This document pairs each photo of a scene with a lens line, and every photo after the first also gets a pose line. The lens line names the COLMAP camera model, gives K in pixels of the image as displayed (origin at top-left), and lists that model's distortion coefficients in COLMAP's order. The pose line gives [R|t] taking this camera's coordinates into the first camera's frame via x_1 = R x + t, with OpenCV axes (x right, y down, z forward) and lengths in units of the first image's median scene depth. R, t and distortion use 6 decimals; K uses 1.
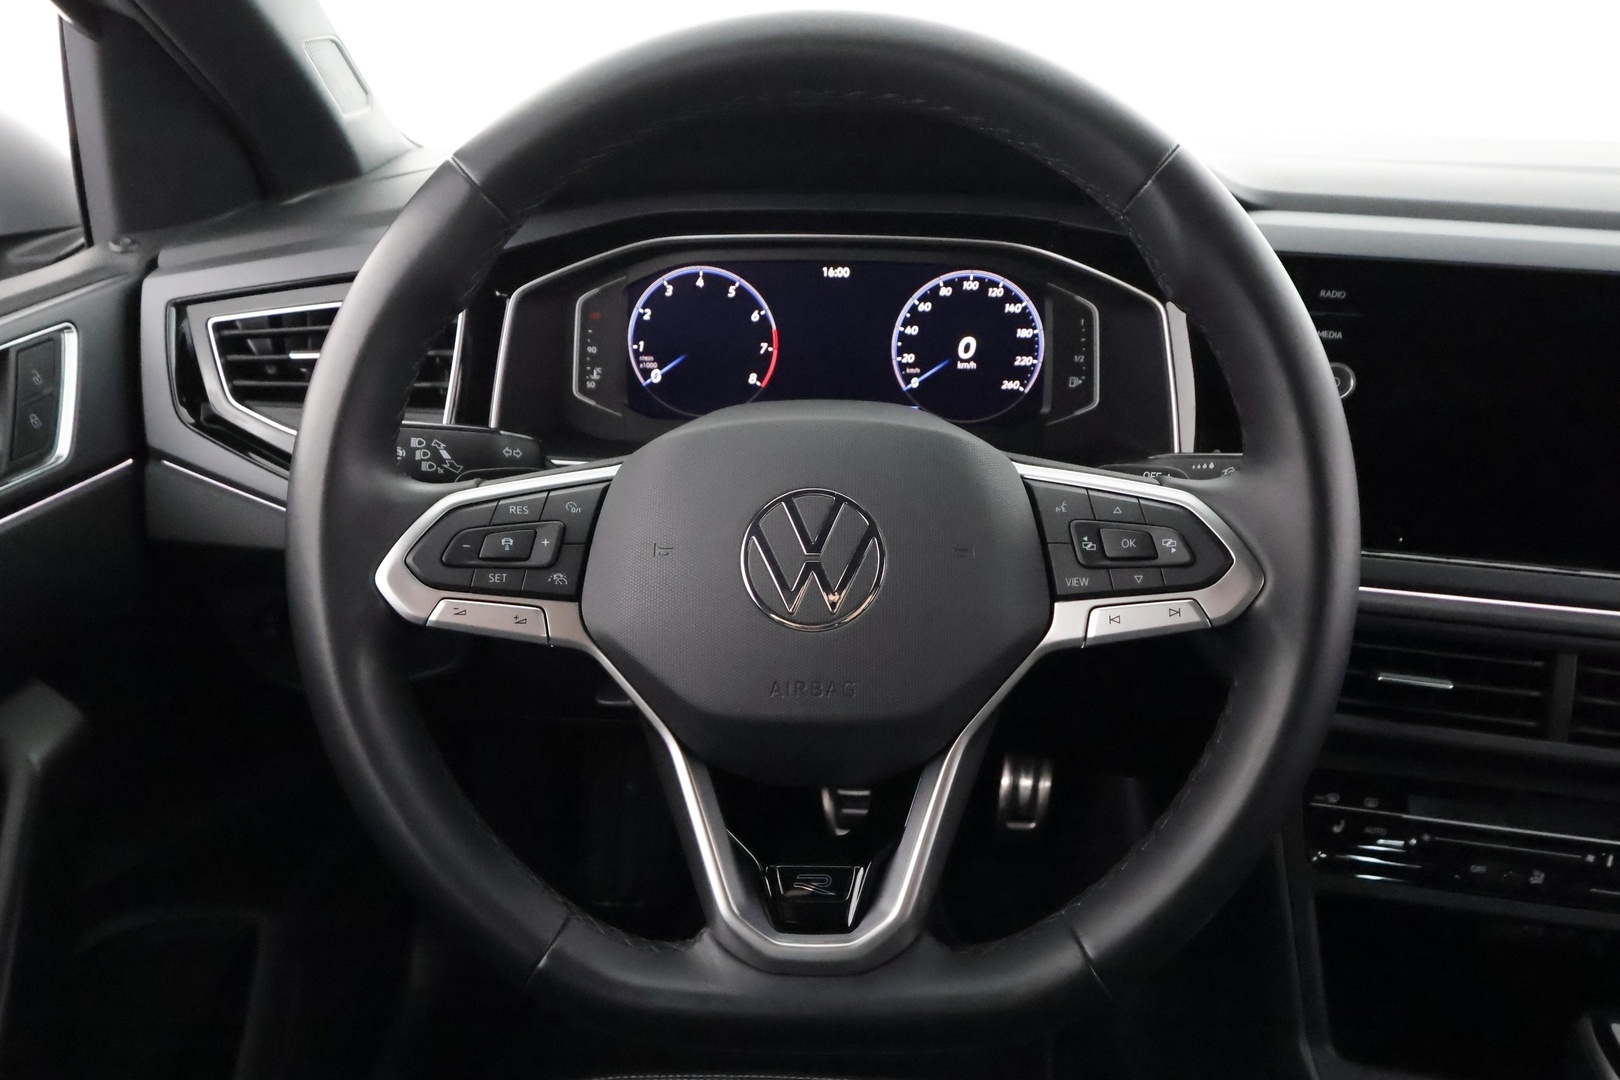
lens RADIAL K [[1091.0, 0, 804.4], [0, 1091.0, 542.9], [0, 0, 1]] dist [0.004852, 0.003744]
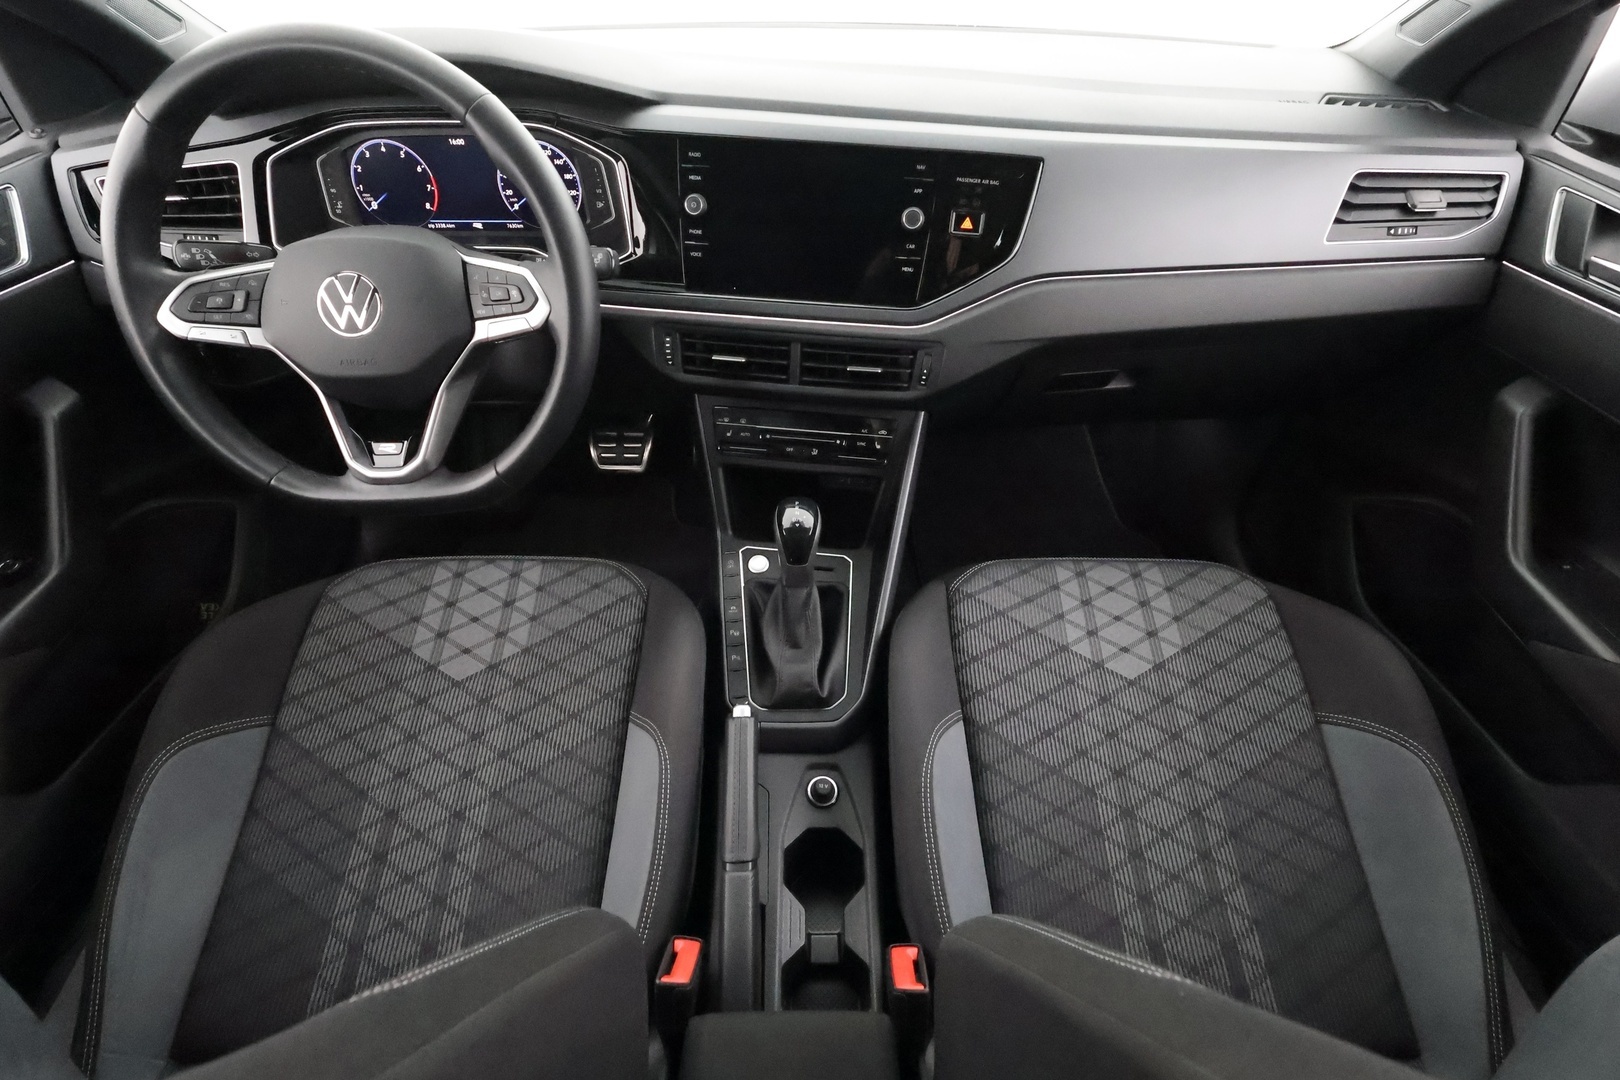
lens RADIAL K [[747.0, 0, 802.7], [0, 747.0, 532.9], [0, 0, 1]] dist [0.007254, -0.000424]
pose [[0.998314, -0.042151, 0.039907, 0.612905], [0.028691, 0.955990, 0.291994, 0.030001], [-0.050458, -0.290356, 0.955587, -0.473901]]
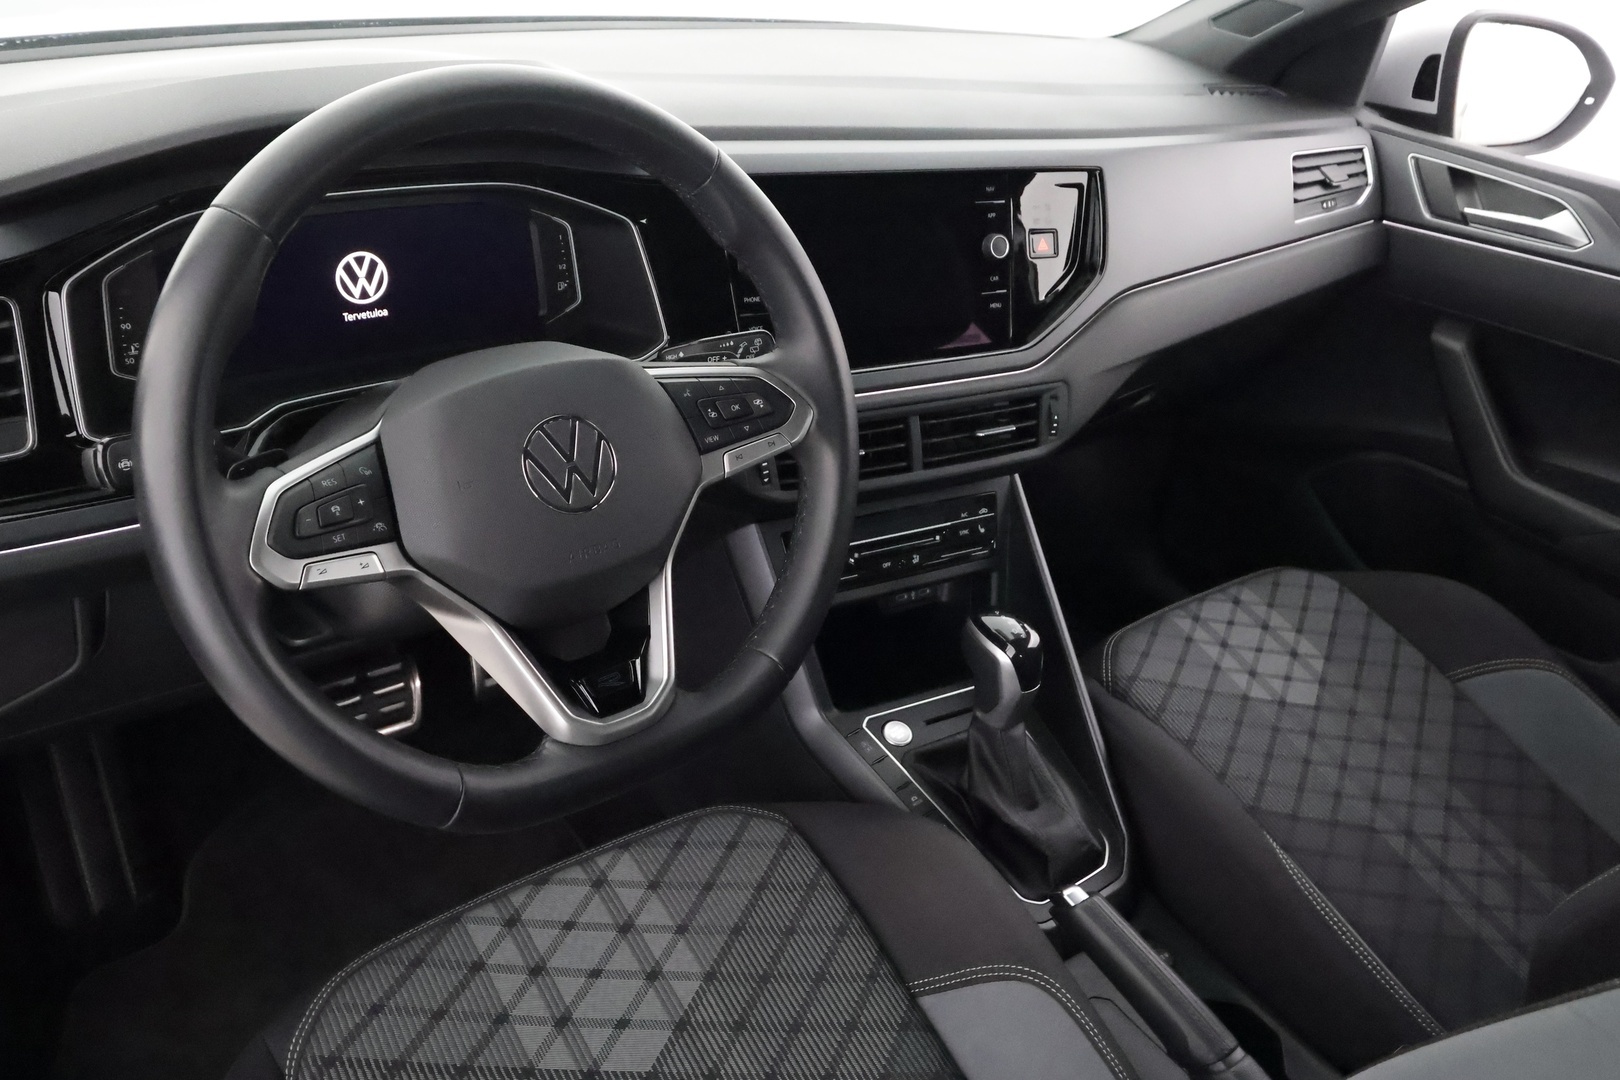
lens RADIAL K [[1262.0, 0, 810.0], [0, 1262.0, 540.0], [0, 0, 1]] dist [0.024417, -0.001520]
pose [[0.761427, -0.272332, 0.588273, -0.540207], [0.198439, 0.961832, 0.188418, -0.100222], [-0.617132, -0.026730, 0.786406, -0.358809]]
